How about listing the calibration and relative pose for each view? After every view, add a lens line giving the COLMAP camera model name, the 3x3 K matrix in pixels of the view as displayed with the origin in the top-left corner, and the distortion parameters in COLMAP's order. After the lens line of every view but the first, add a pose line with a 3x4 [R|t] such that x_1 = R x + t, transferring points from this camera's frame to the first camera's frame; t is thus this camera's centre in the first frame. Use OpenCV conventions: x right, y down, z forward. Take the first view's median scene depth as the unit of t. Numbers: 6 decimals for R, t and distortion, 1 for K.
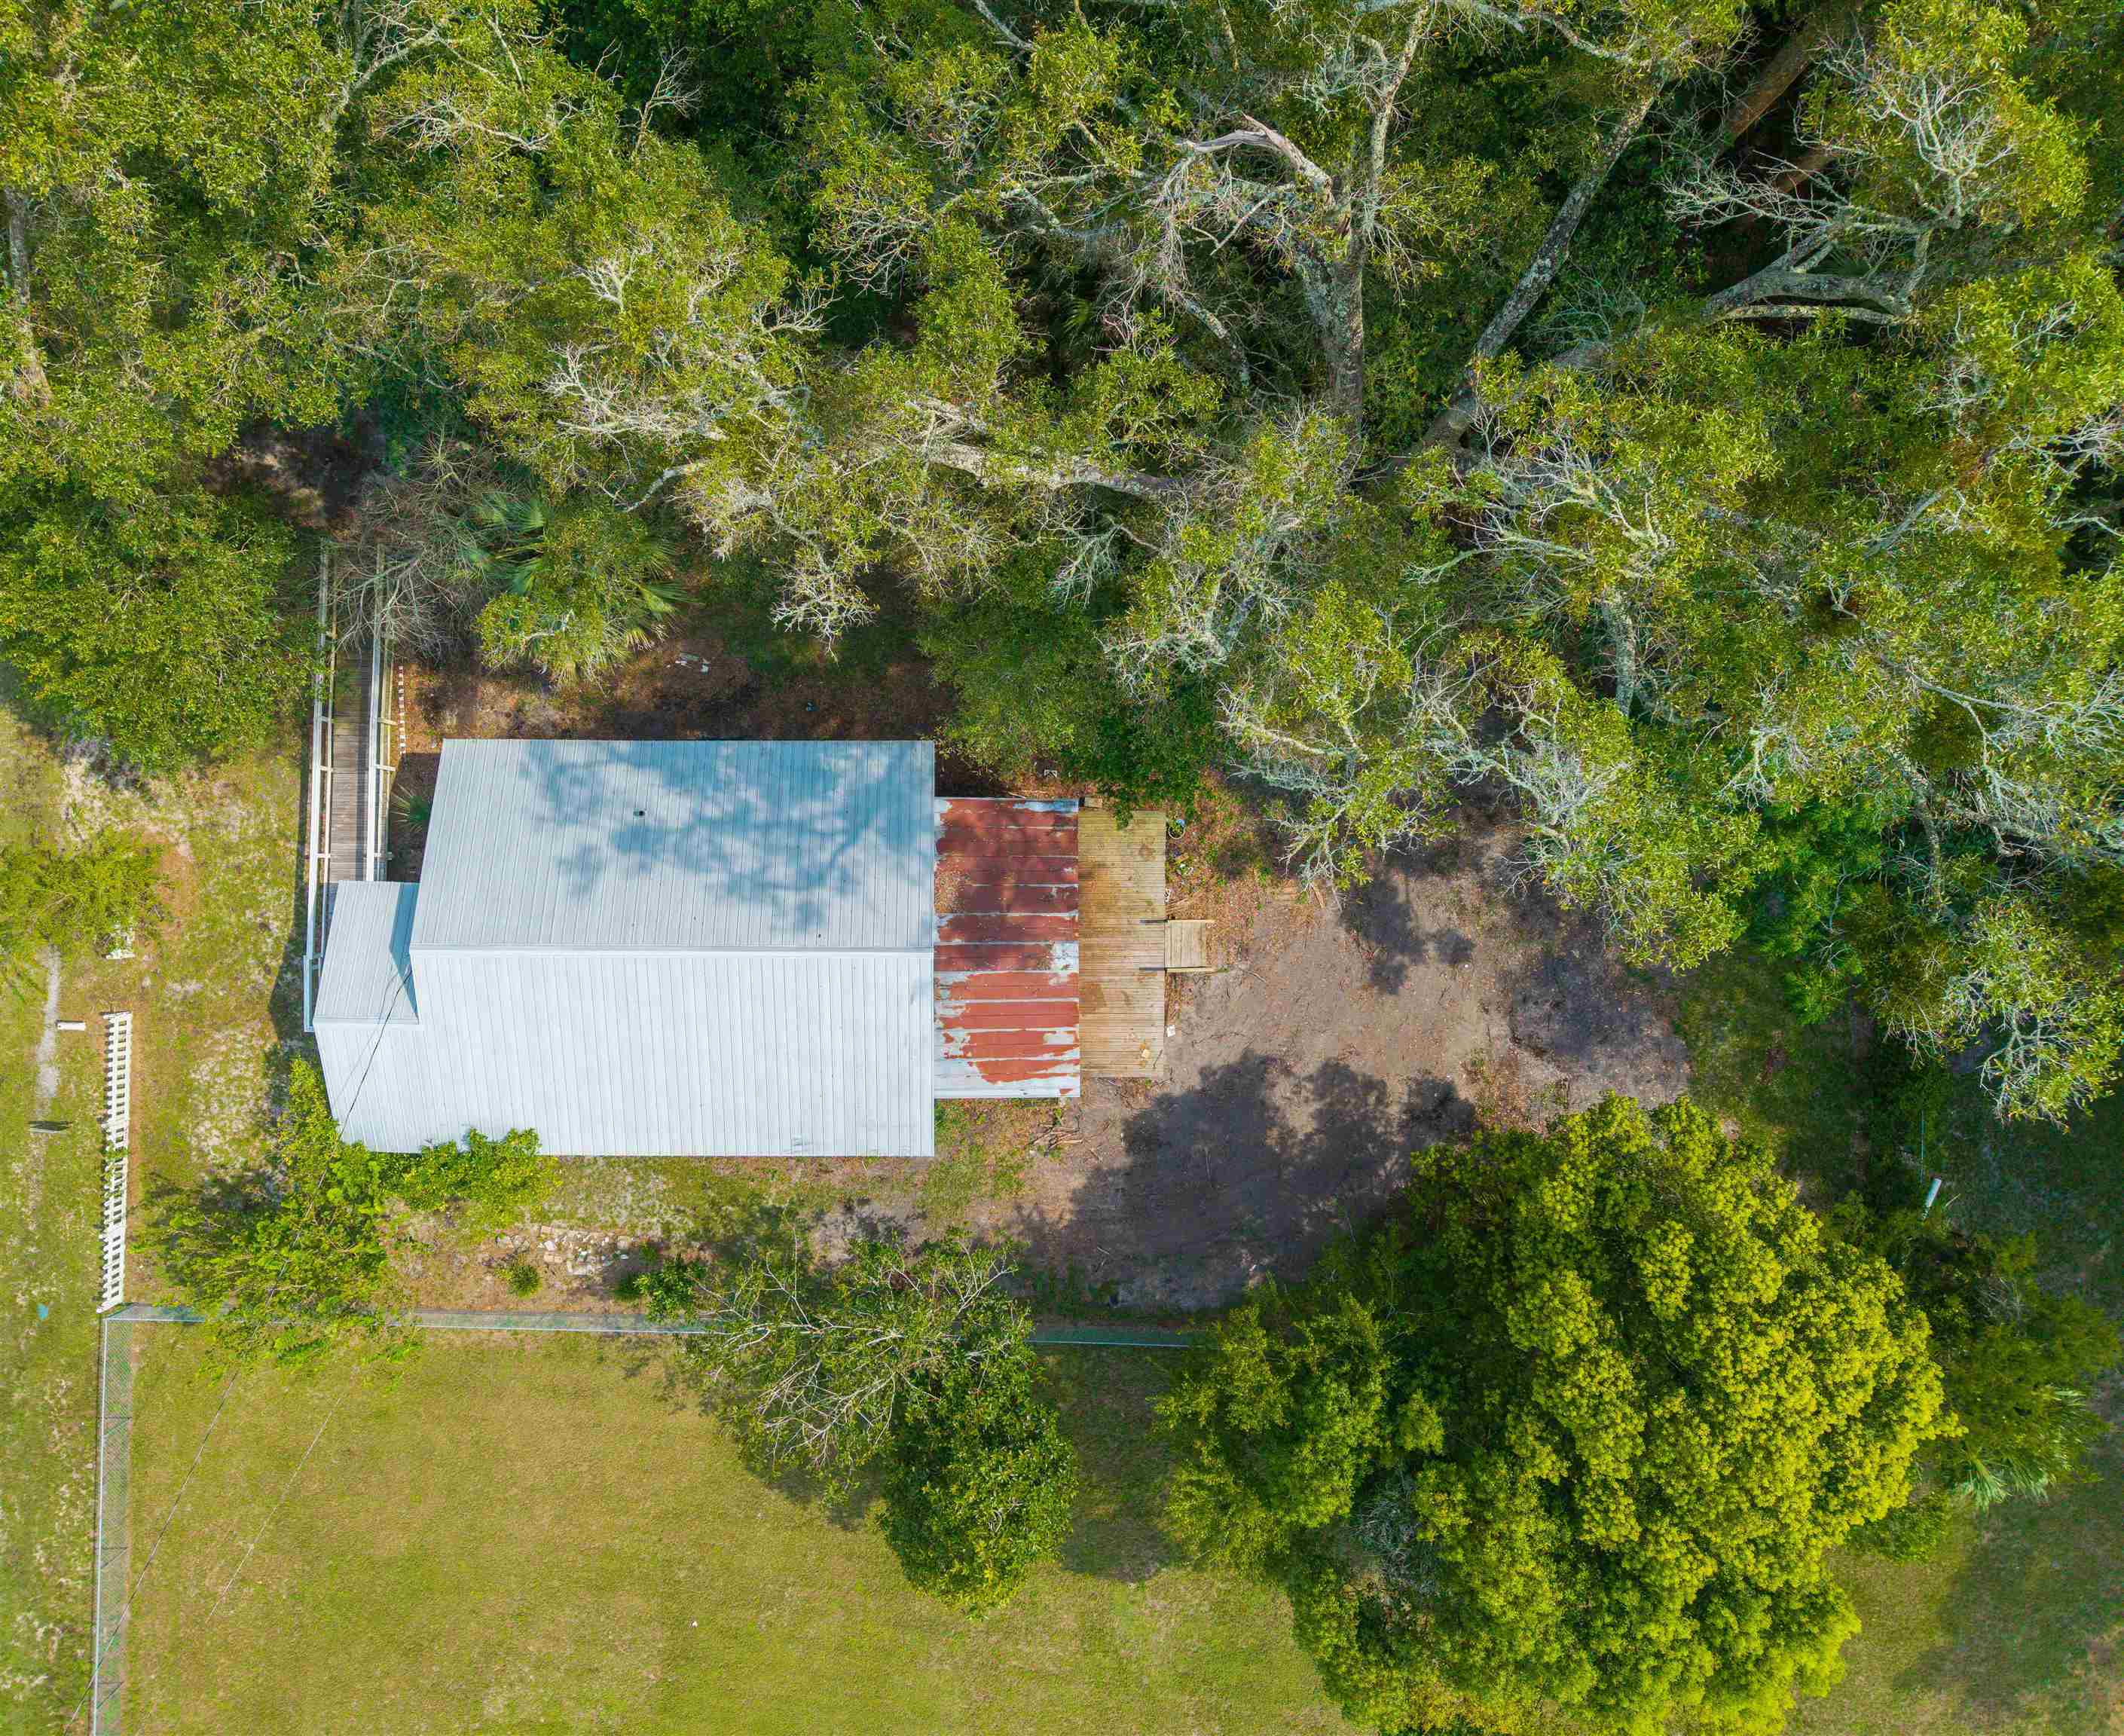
lens RADIAL K [[1637.1, 0, 1060.9], [0, 1637.1, 891.2], [0, 0, 1]] dist [0.002838, -0.003348]
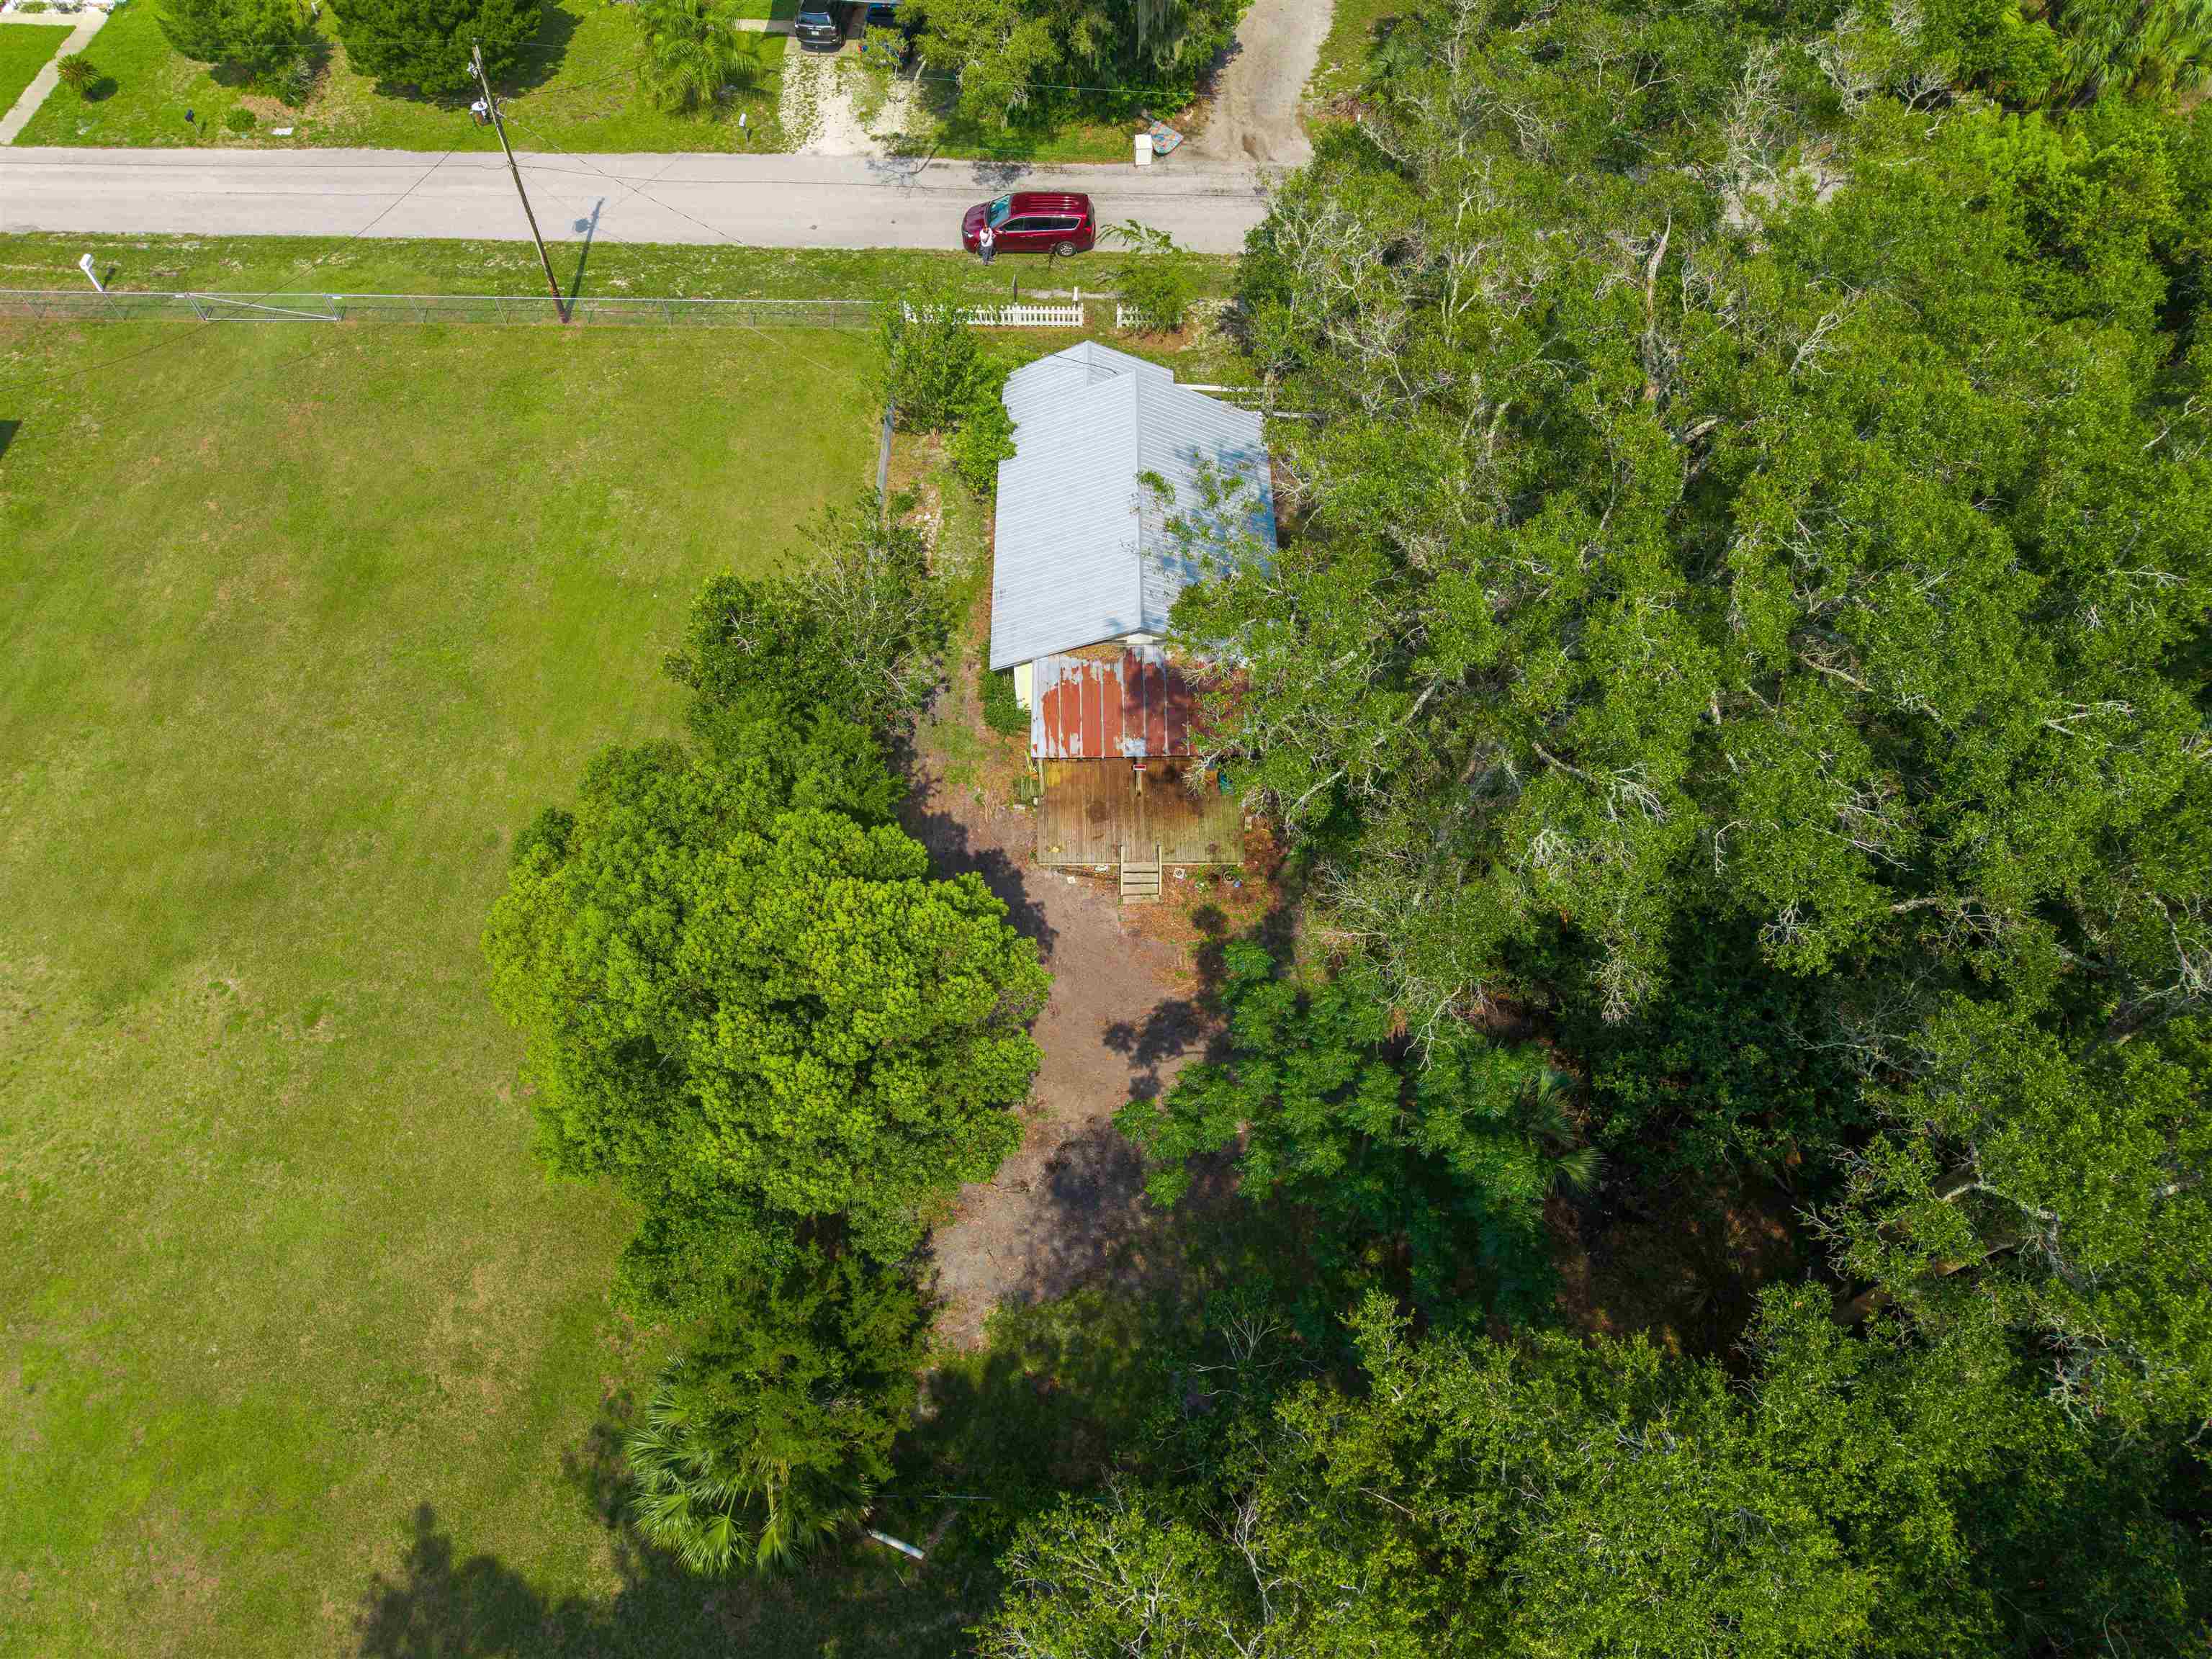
lens RADIAL K [[1510.6, 0, 1132.6], [0, 1510.6, 815.2], [0, 0, 1]] dist [0.012341, -0.004090]
pose [[0.023787, 0.840948, -0.540593, 0.664205], [-0.999639, 0.013265, -0.023352, 0.066563], [-0.012467, 0.540953, 0.840960, -0.008857]]
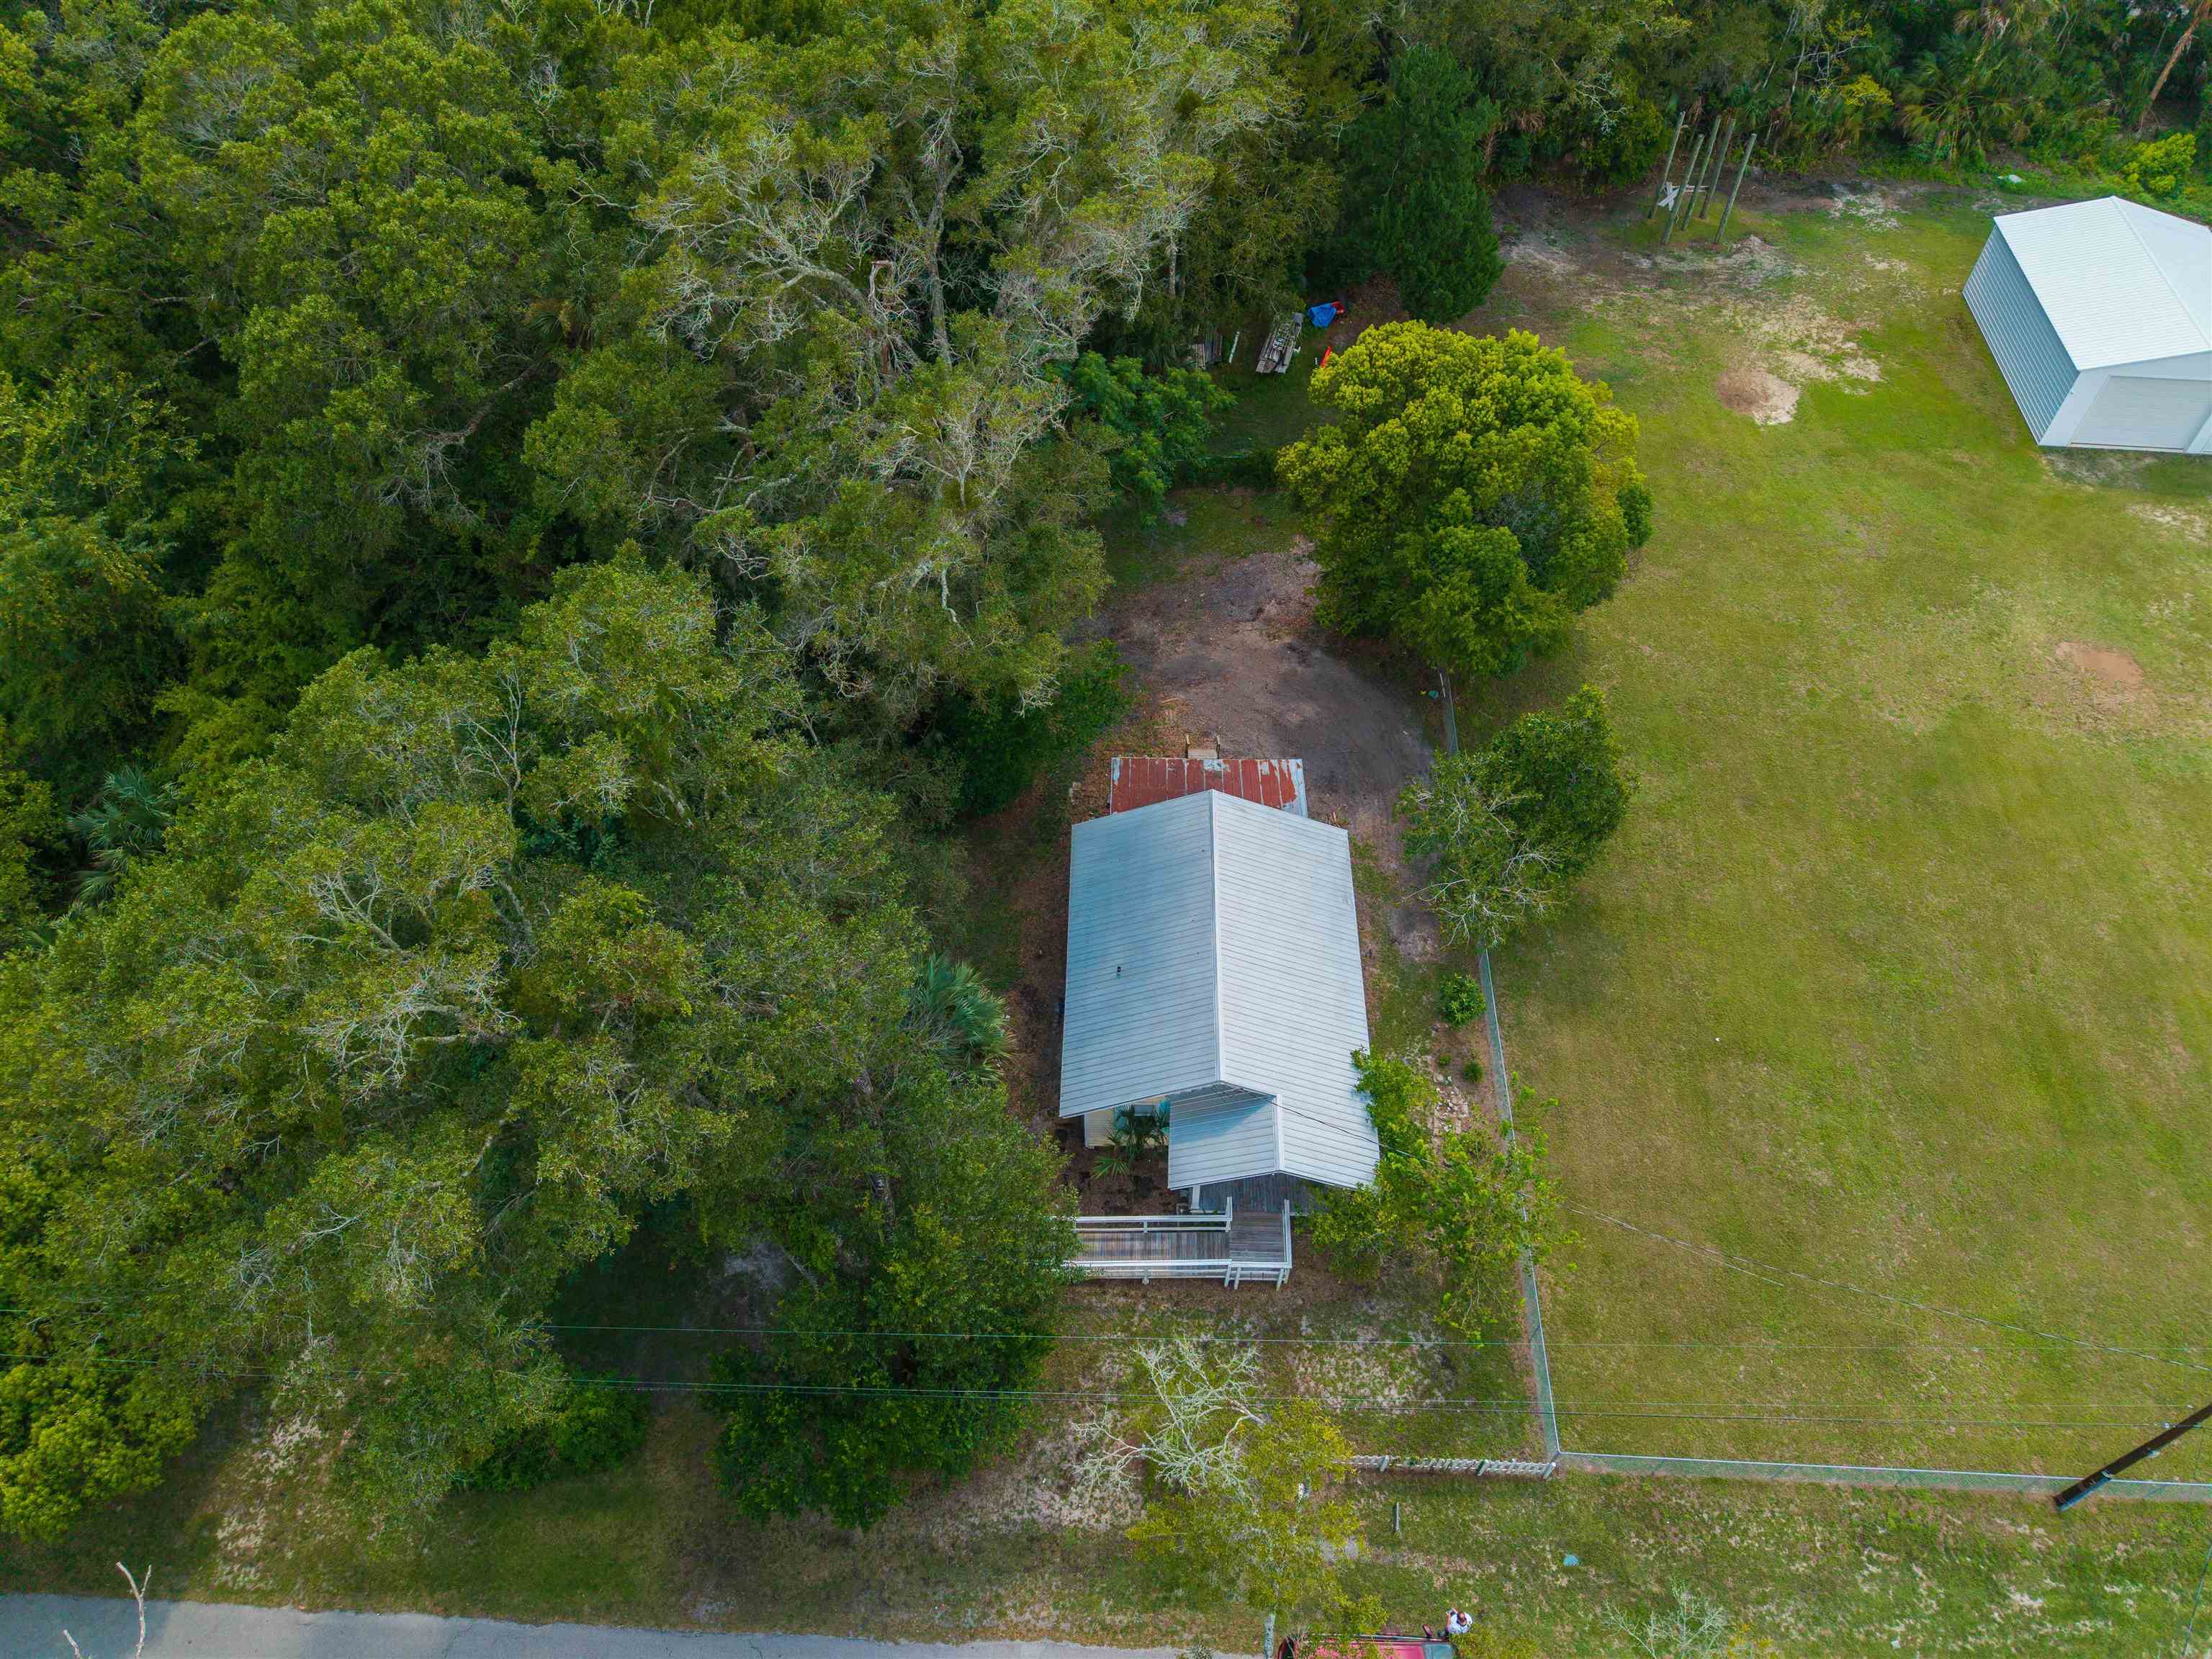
lens RADIAL K [[1510.6, 0, 1132.6], [0, 1510.6, 815.2], [0, 0, 1]] dist [0.012341, -0.004090]
pose [[0.009265, -0.766072, 0.642689, -0.893879], [0.999933, 0.002655, -0.011251, -0.019050], [0.006912, 0.642750, 0.766045, -0.074504]]
